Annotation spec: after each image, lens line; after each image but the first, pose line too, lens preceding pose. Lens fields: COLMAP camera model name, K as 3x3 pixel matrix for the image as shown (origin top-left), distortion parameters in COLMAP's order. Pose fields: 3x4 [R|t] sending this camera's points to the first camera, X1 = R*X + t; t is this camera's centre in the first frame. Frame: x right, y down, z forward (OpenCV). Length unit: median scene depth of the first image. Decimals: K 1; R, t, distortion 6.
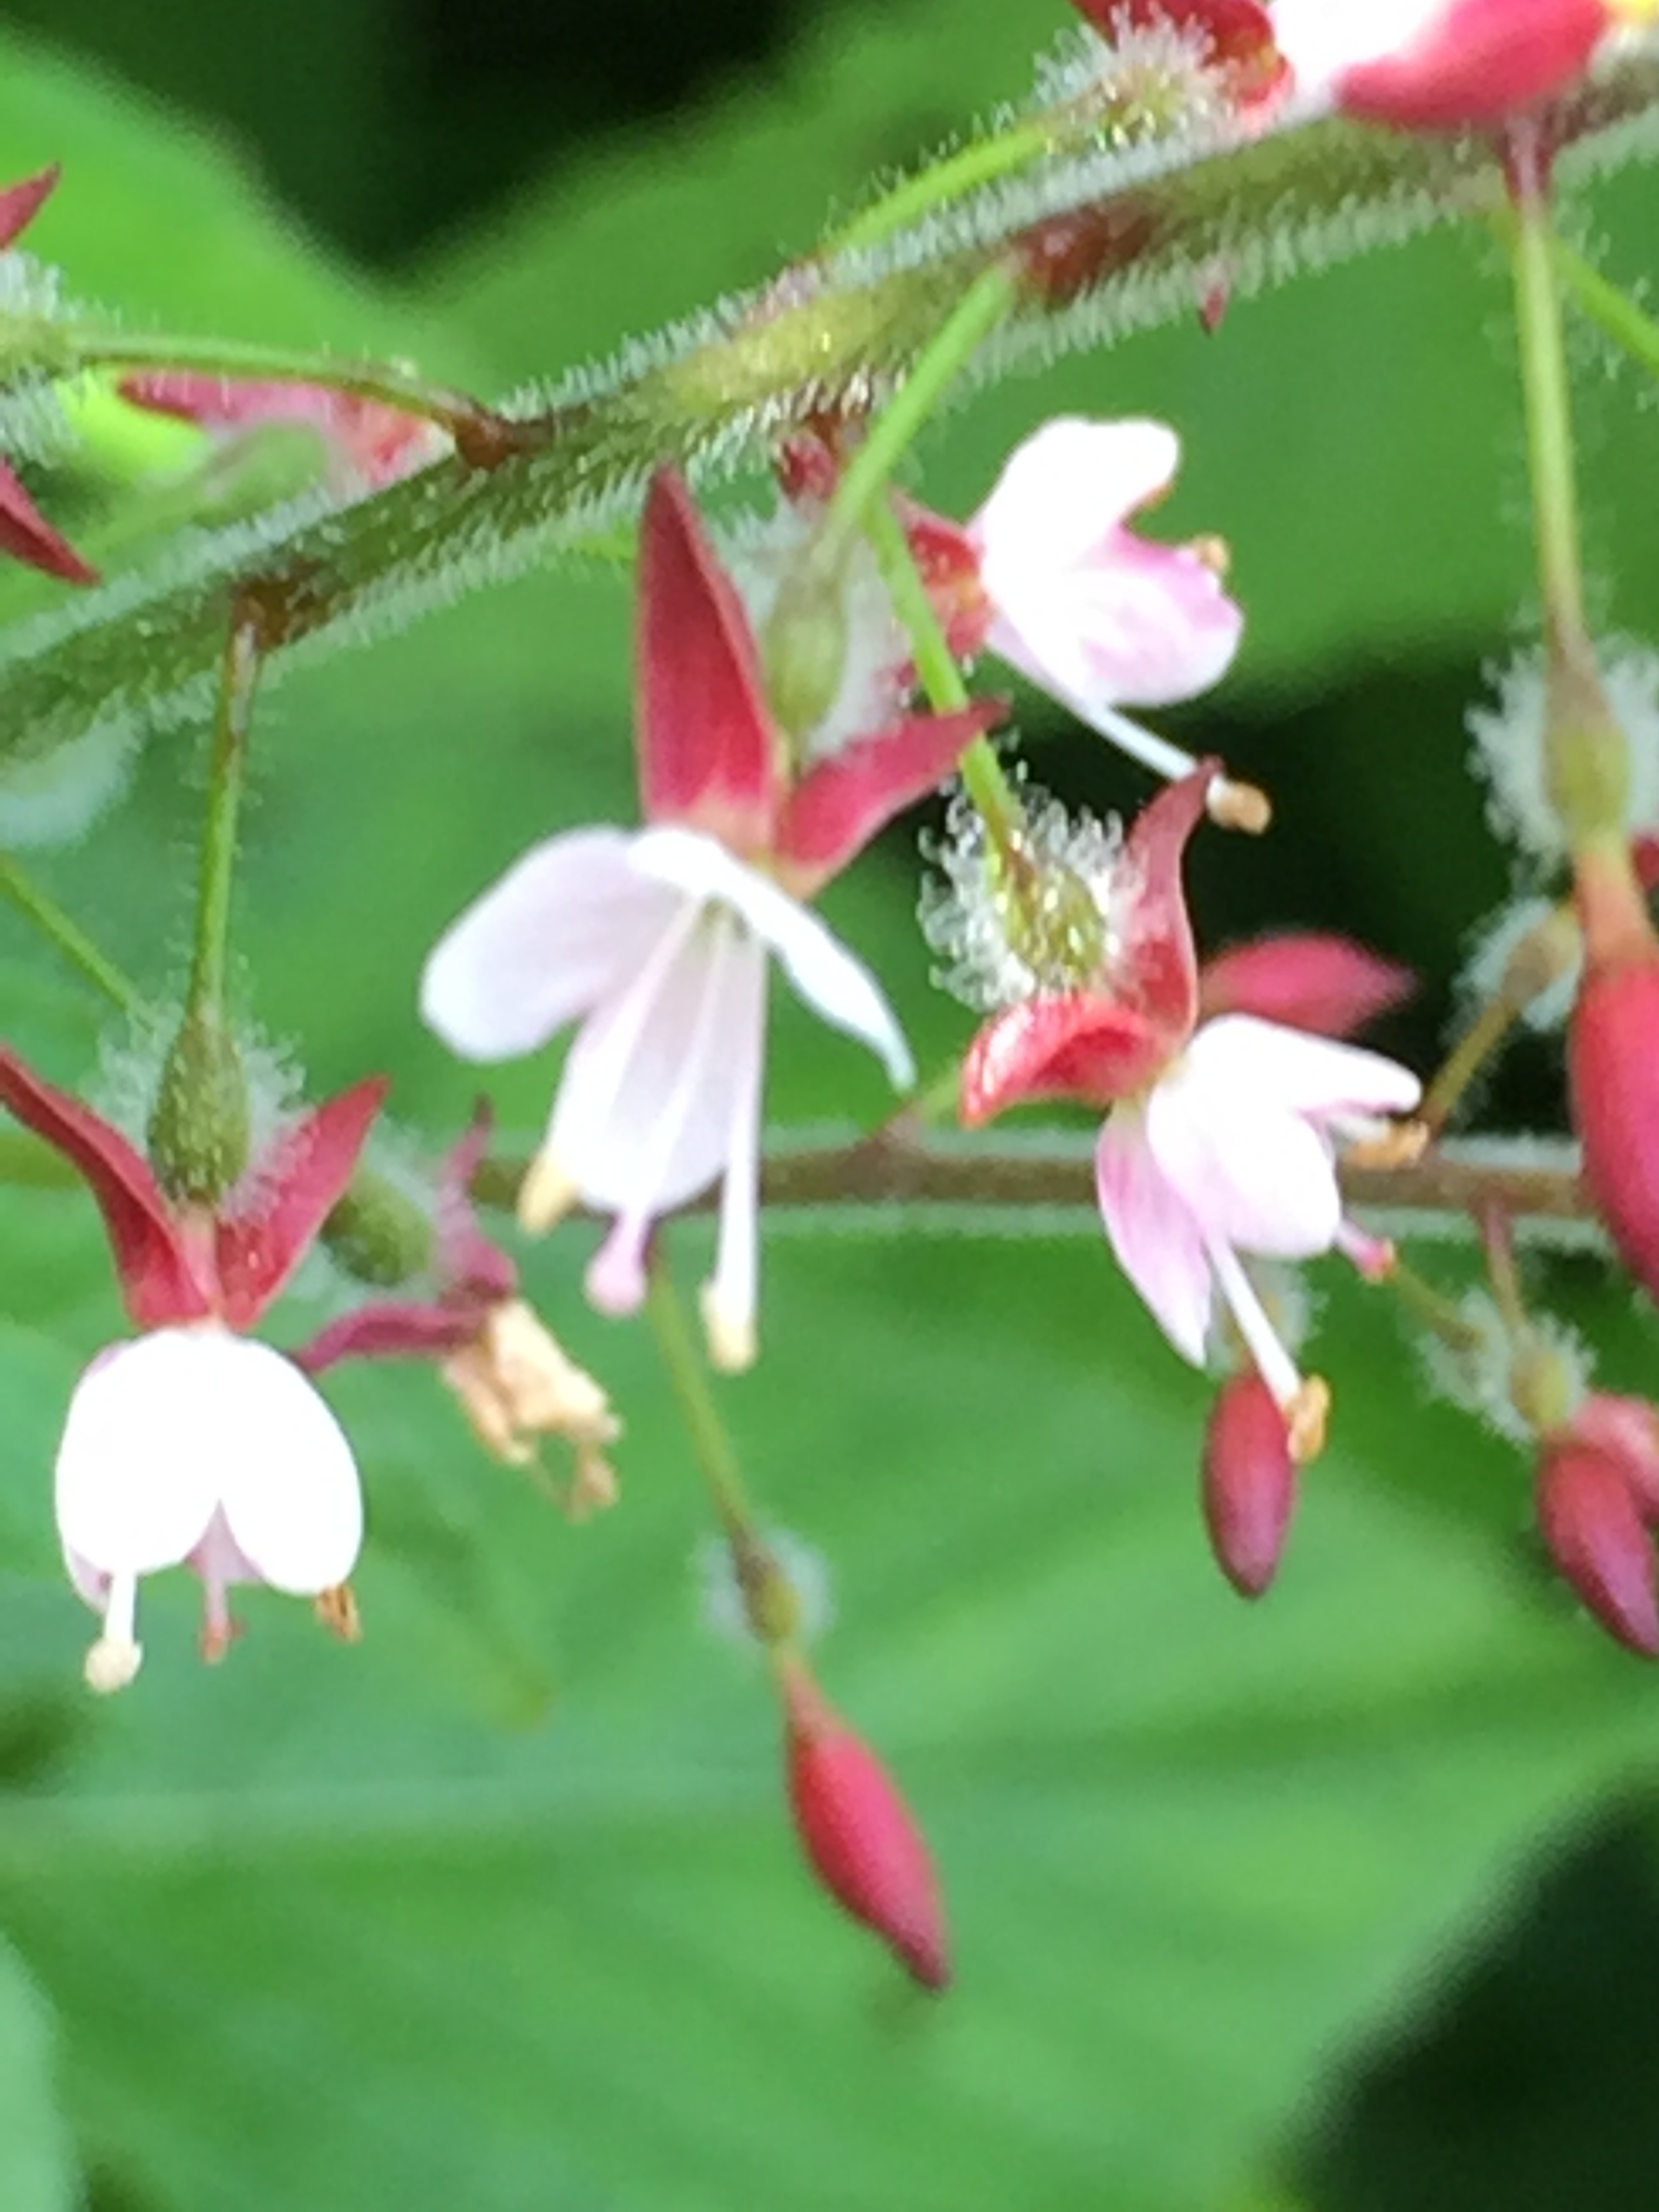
lens RADIAL K [[9341.5, 0, 830.3], [0, 9341.5, 1108.5], [0, 0, 1]] dist [-1.140383, 0.000000]
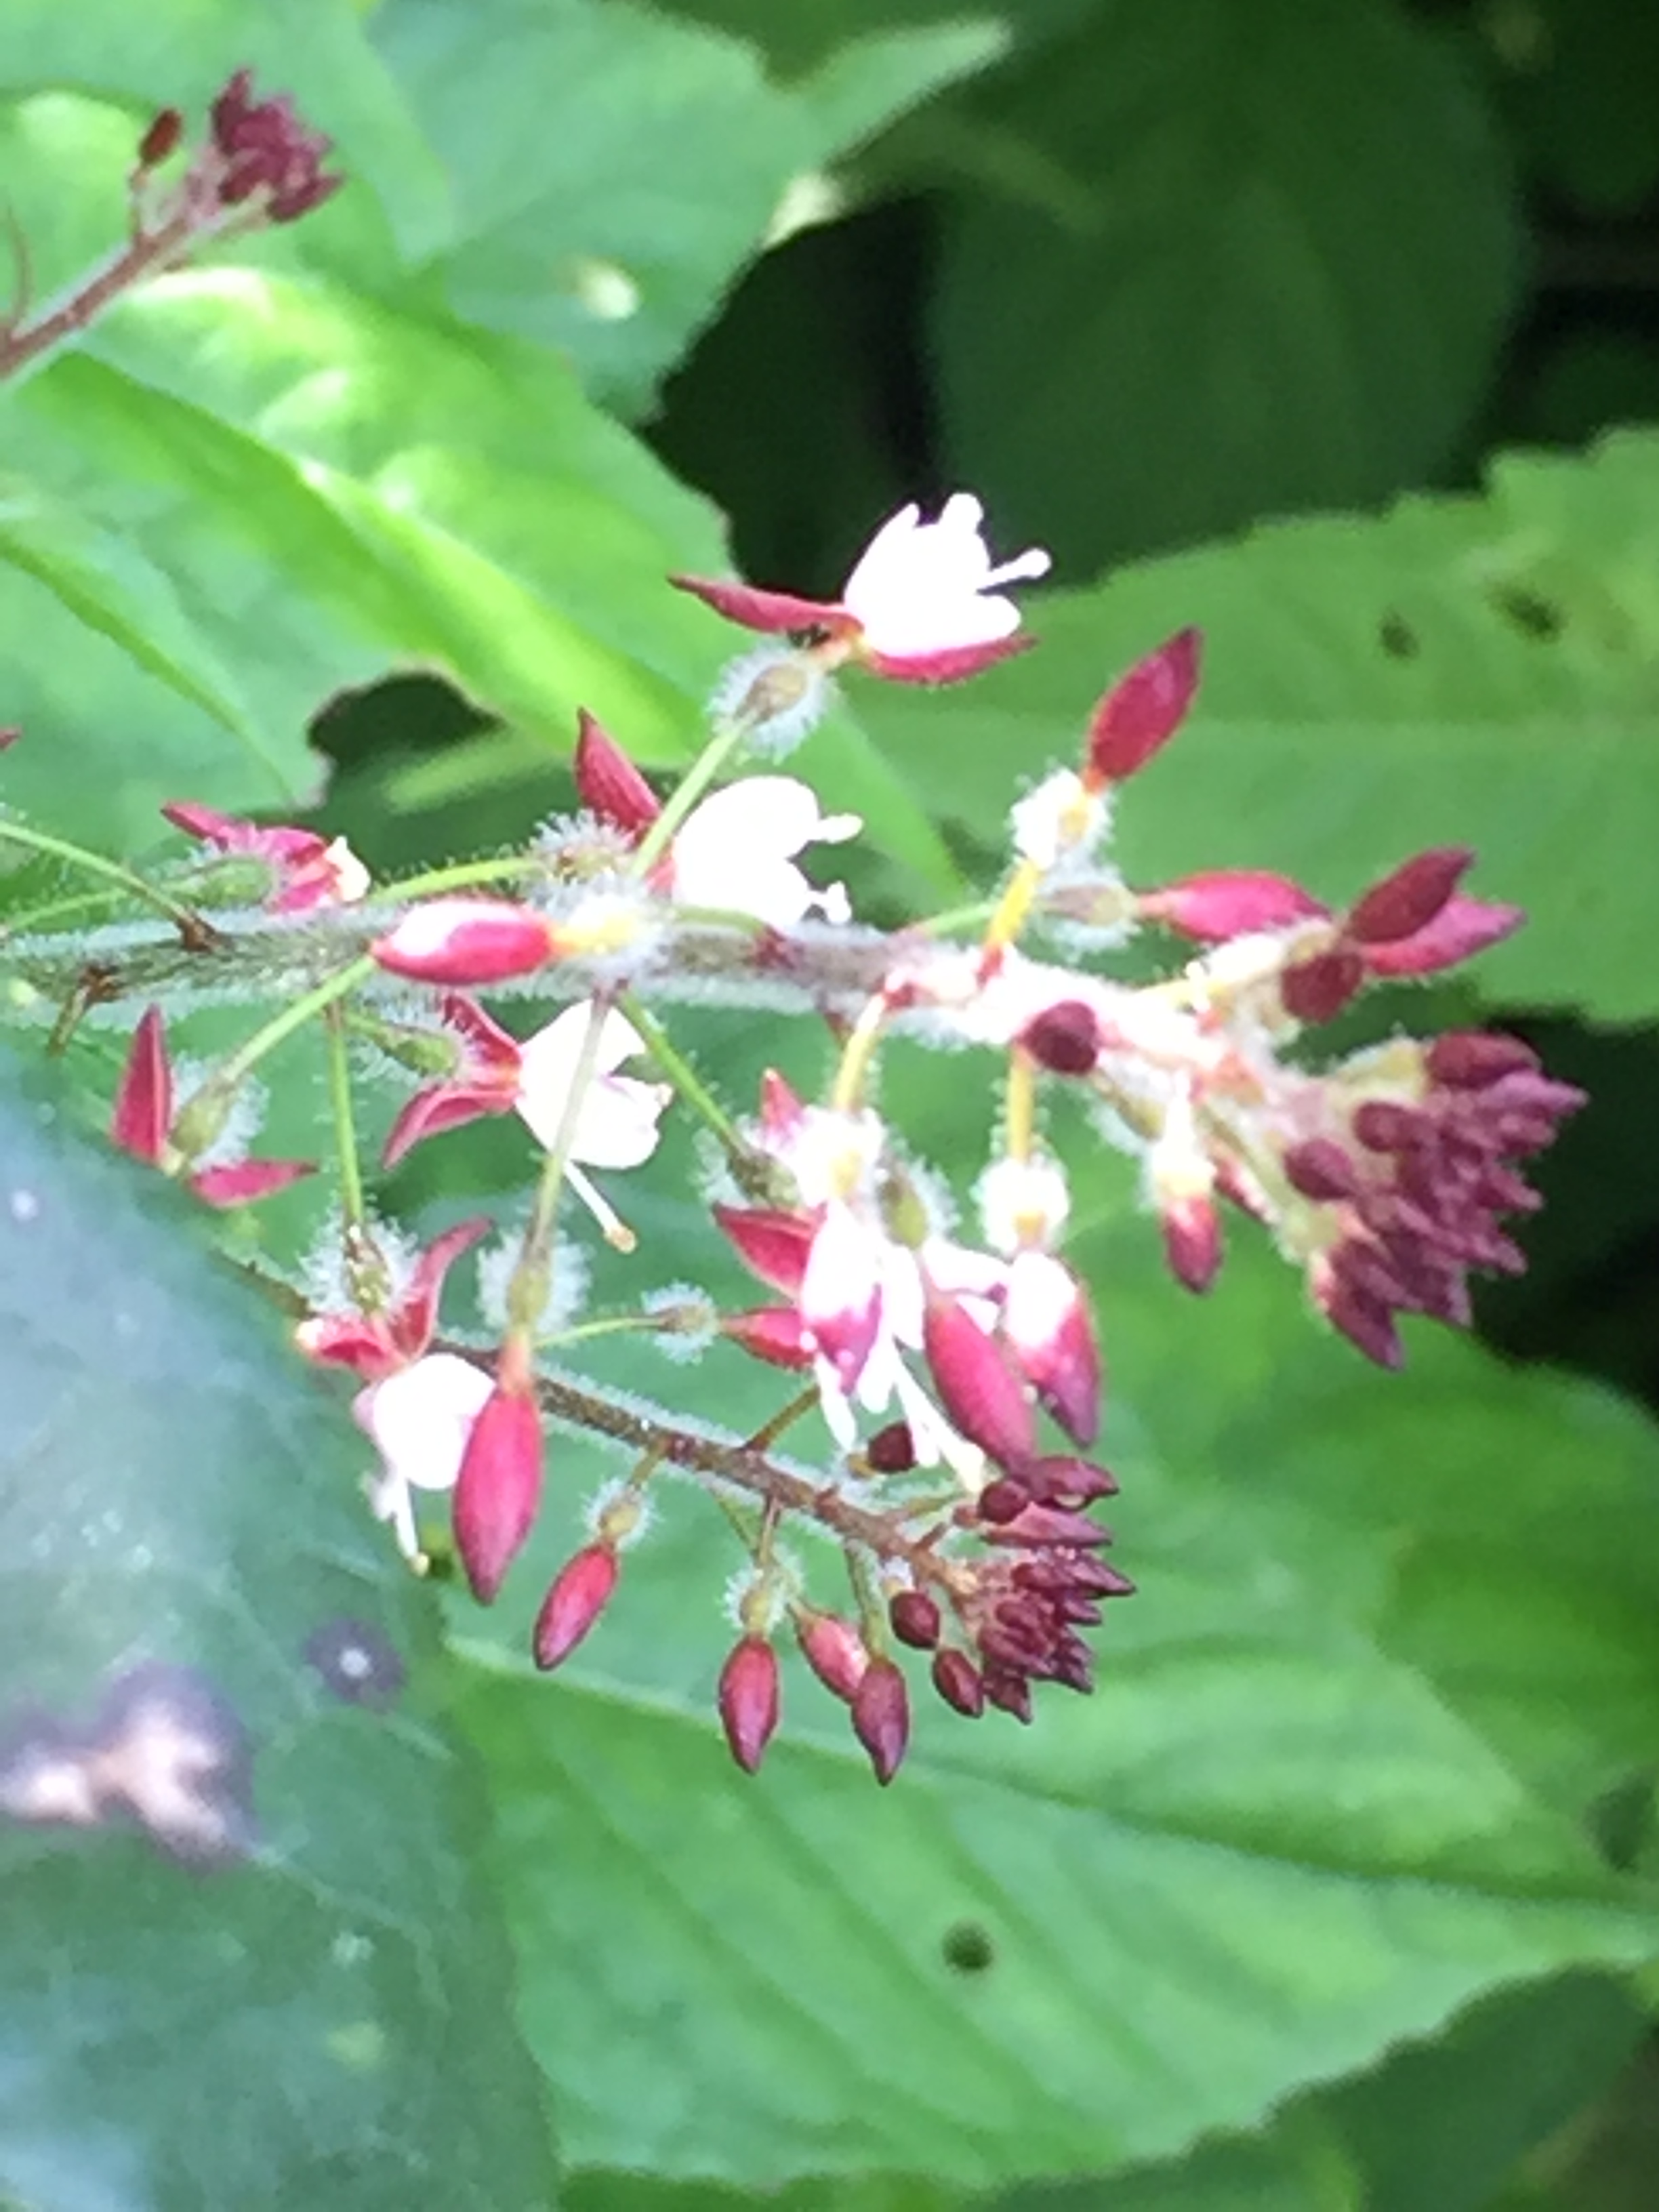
lens RADIAL K [[9341.5, 0, 829.5], [0, 9341.5, 1106.2], [0, 0, 1]] dist [-1.140383, 0.000000]
pose [[0.944453, 0.294849, -0.145168, 0.356228], [-0.293812, 0.955422, 0.029024, -0.128374], [0.147254, 0.015240, 0.988981, -0.810038]]
